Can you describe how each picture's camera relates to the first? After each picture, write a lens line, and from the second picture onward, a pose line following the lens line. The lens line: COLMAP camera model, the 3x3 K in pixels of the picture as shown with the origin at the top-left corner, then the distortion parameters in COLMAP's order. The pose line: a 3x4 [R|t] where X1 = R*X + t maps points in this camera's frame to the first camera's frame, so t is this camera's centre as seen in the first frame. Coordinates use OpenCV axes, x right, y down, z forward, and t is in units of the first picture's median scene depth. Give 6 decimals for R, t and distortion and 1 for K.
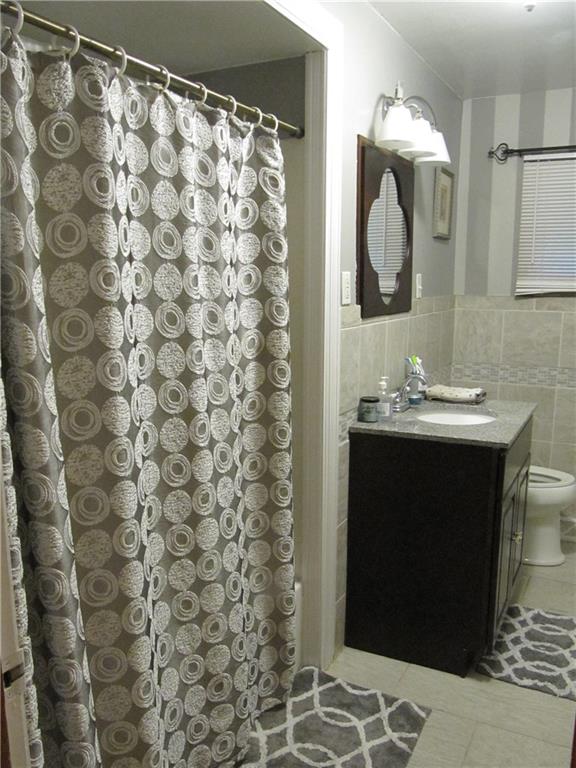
lens RADIAL K [[624.0, 0, 288.0], [0, 624.0, 384.0], [0, 0, 1]] dist [-0.074356, 0.044015]
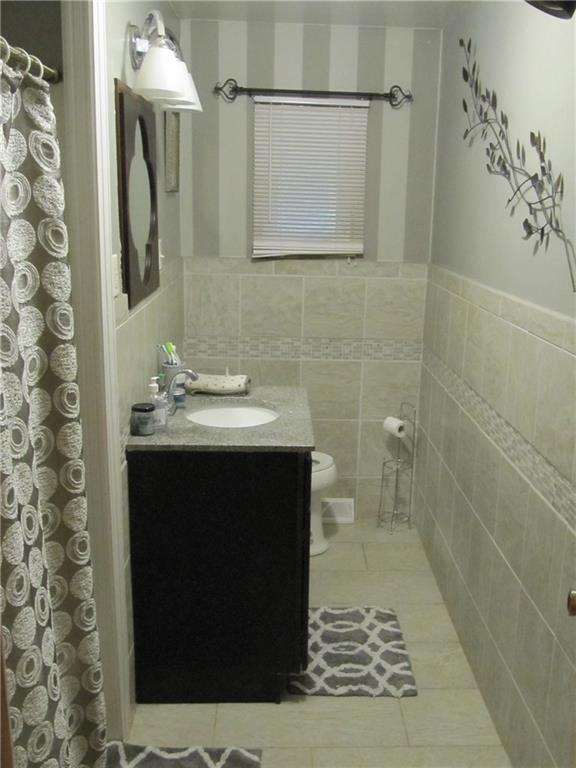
lens RADIAL K [[762.8, 0, 288.0], [0, 762.8, 384.0], [0, 0, 1]] dist [-0.071043, 0.041862]
pose [[0.875083, -0.091432, 0.475258, -0.180993], [0.058381, 0.994764, 0.083879, -0.081277], [-0.480439, -0.045655, 0.875839, 0.032581]]
